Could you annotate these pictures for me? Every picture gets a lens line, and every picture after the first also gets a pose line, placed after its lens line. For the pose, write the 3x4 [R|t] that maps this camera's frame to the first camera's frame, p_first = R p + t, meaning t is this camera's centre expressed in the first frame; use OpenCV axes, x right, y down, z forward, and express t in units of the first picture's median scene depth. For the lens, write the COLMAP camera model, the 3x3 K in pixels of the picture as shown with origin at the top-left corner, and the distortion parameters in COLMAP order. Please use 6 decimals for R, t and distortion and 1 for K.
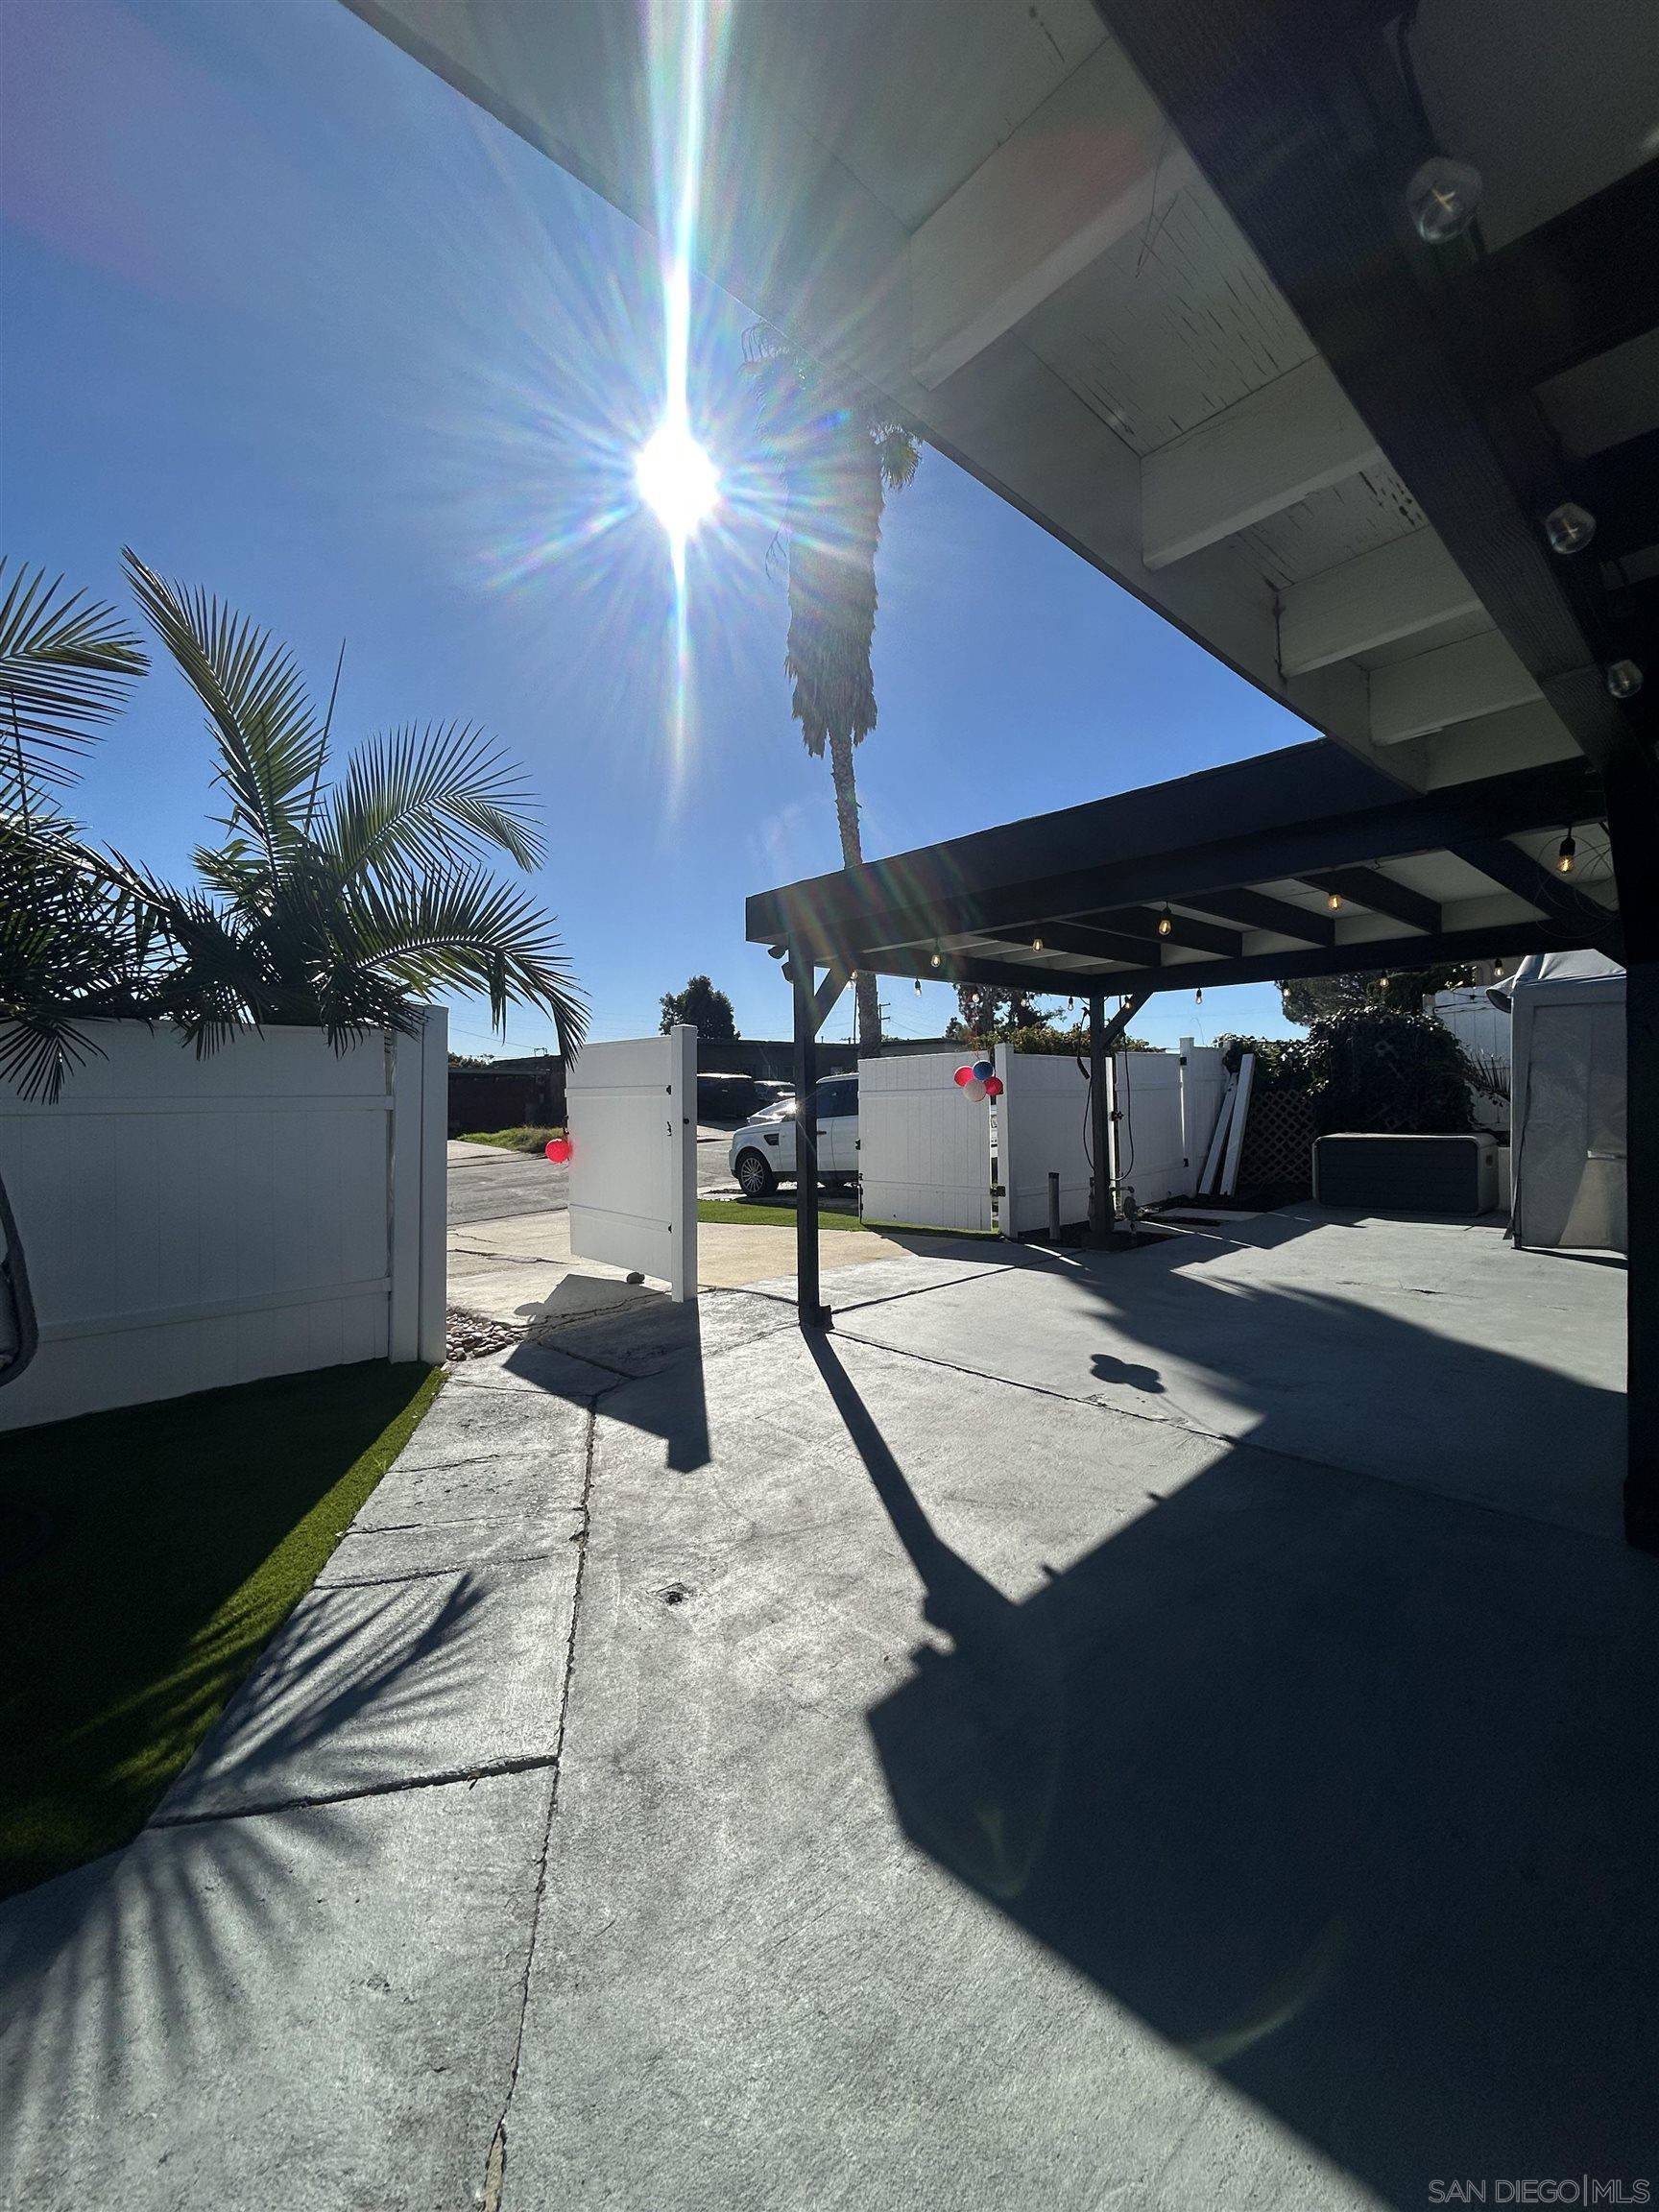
lens RADIAL K [[882.2, 0, 809.5], [0, 882.2, 1111.7], [0, 0, 1]] dist [-0.002877, -0.000357]
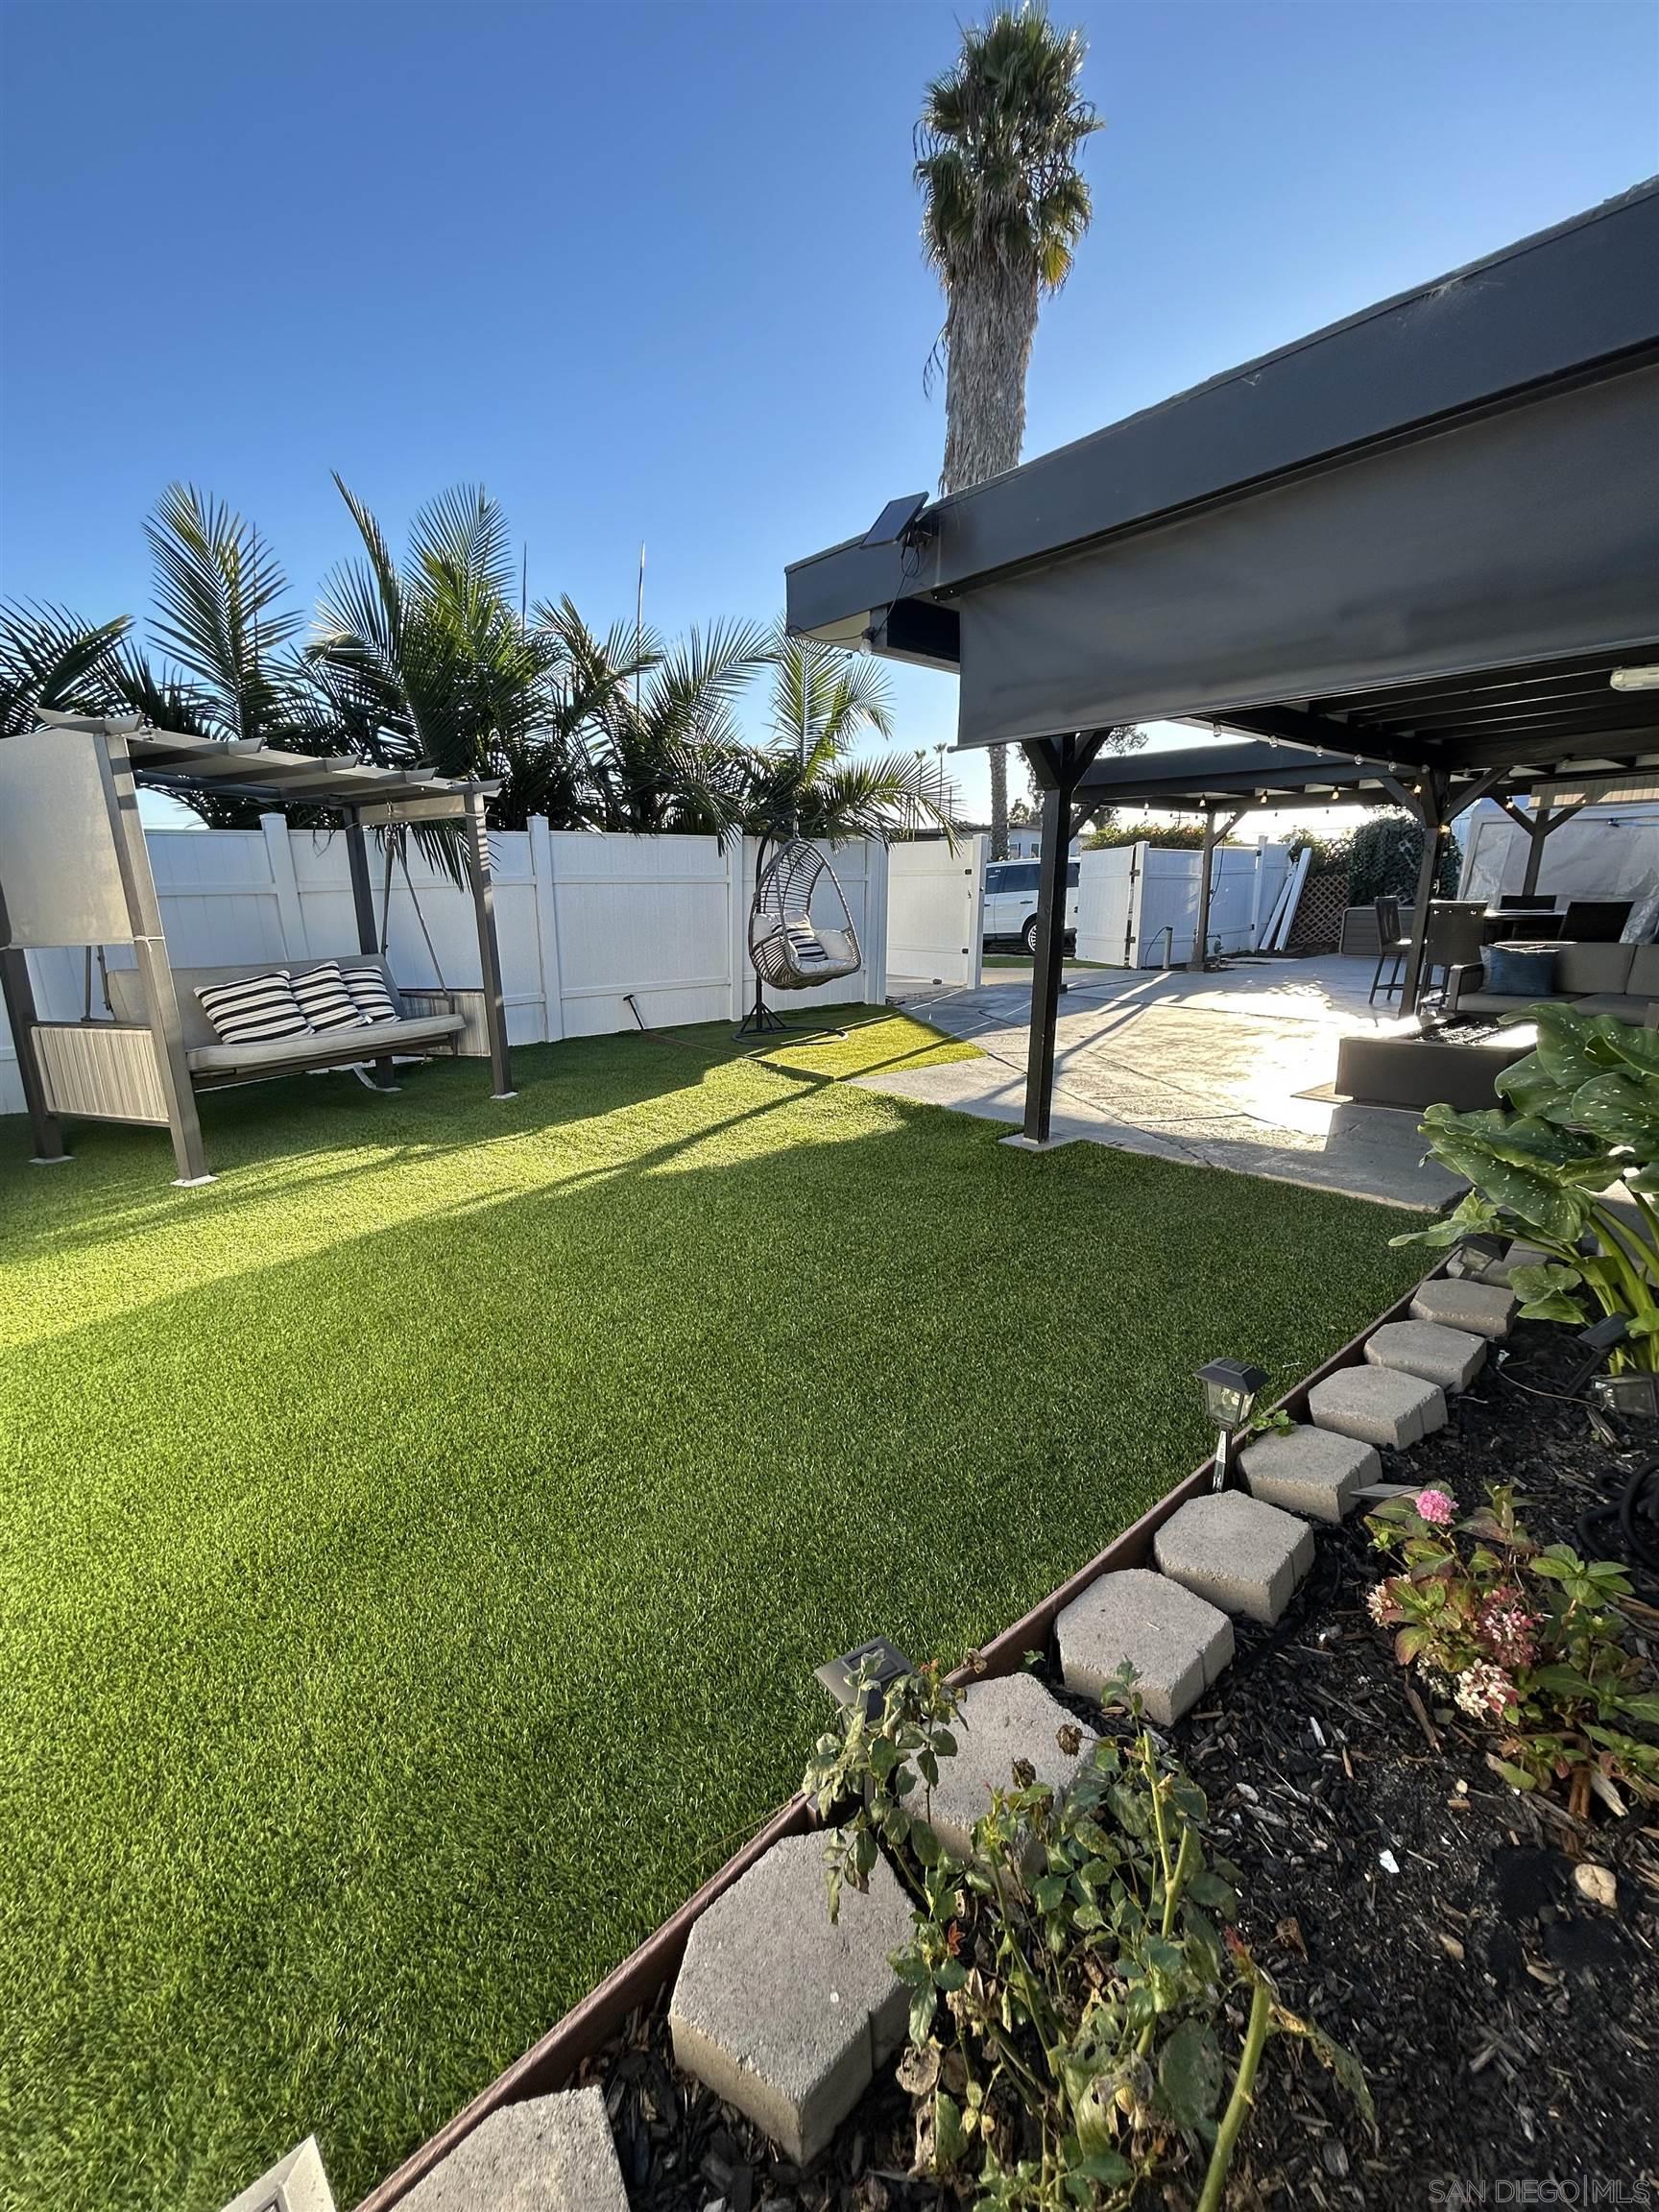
lens RADIAL K [[882.2, 0, 816.4], [0, 882.2, 1112.3], [0, 0, 1]] dist [-0.002877, -0.000357]
pose [[0.999219, 0.013171, -0.037264, -0.285547], [-0.004098, 0.972285, 0.233763, 0.022985], [0.039310, -0.233427, 0.971579, -0.625656]]
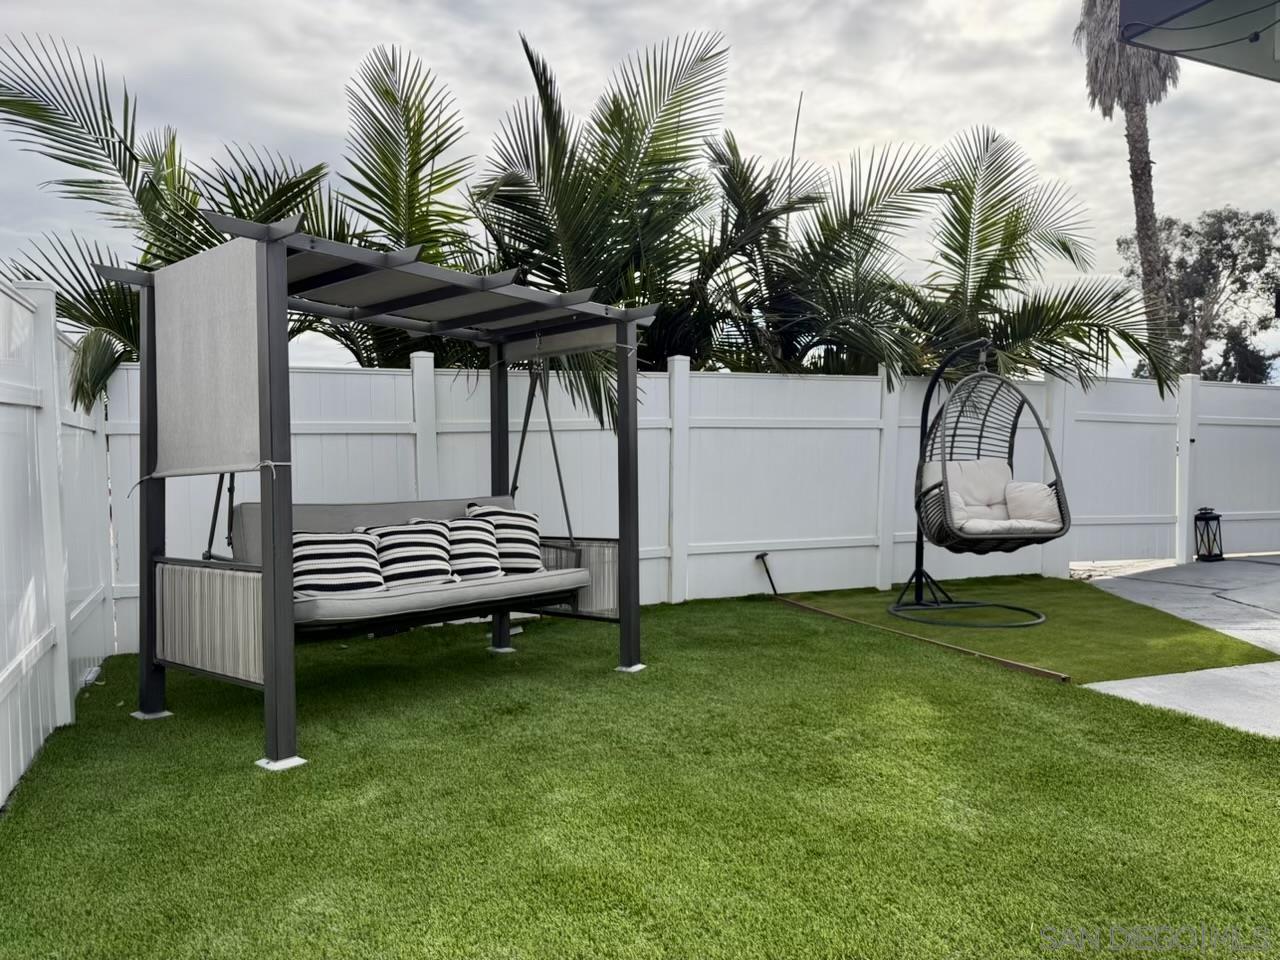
lens RADIAL K [[909.7, 0, 643.9], [0, 909.7, 490.1], [0, 0, 1]] dist [-0.018028, -0.003165]
pose [[0.946760, 0.024045, -0.321040, -0.363098], [-0.013843, 0.999325, 0.034022, 0.037847], [0.321641, -0.027766, 0.946454, -0.509067]]
